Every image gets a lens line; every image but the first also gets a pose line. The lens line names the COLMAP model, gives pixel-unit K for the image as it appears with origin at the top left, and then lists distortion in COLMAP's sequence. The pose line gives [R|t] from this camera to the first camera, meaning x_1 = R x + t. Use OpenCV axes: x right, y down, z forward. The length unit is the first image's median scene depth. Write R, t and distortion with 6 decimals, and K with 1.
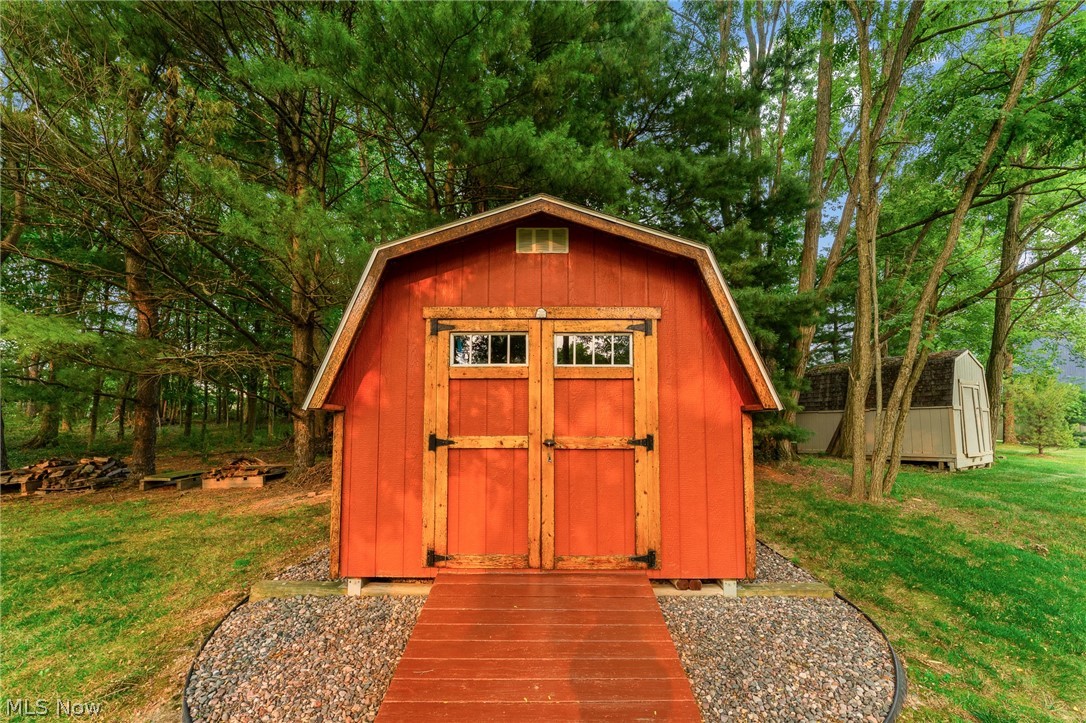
lens RADIAL K [[397.9, 0, 563.0], [0, 397.9, 397.5], [0, 0, 1]] dist [0.000550, 0.000085]
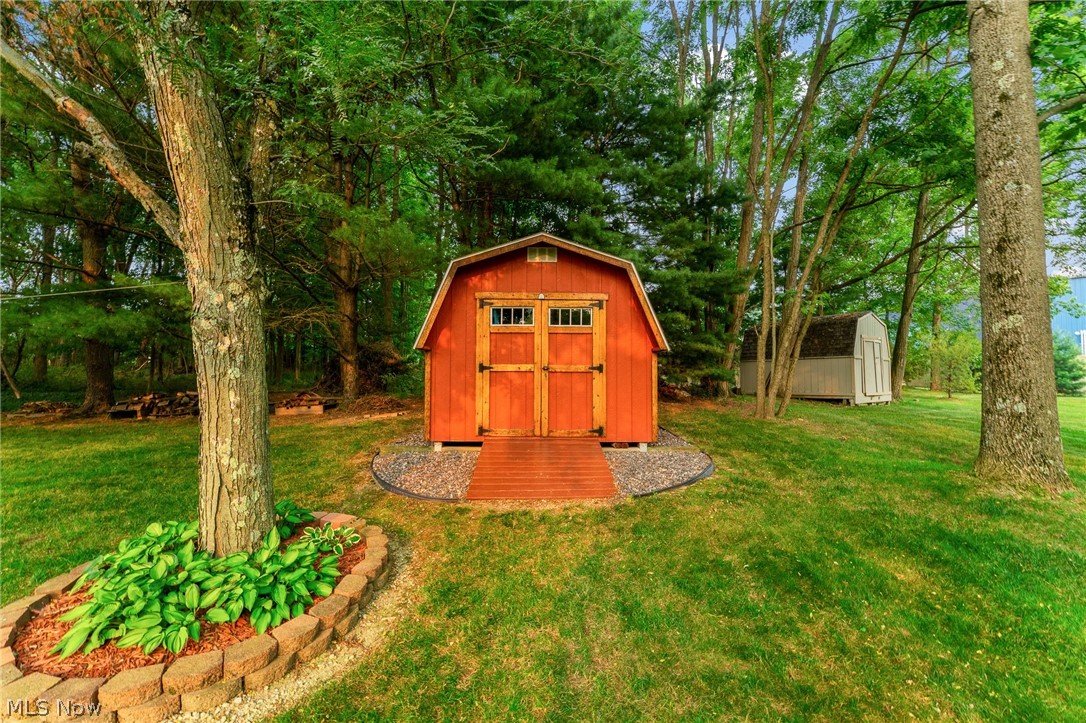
lens RADIAL K [[422.3, 0, 557.8], [0, 422.3, 361.4], [0, 0, 1]] dist [-0.000314, -0.000016]
pose [[0.999808, 0.005274, 0.018871, -0.015353], [-0.005700, 0.999729, 0.022550, 0.037578], [-0.018747, -0.022653, 0.999568, -0.903821]]
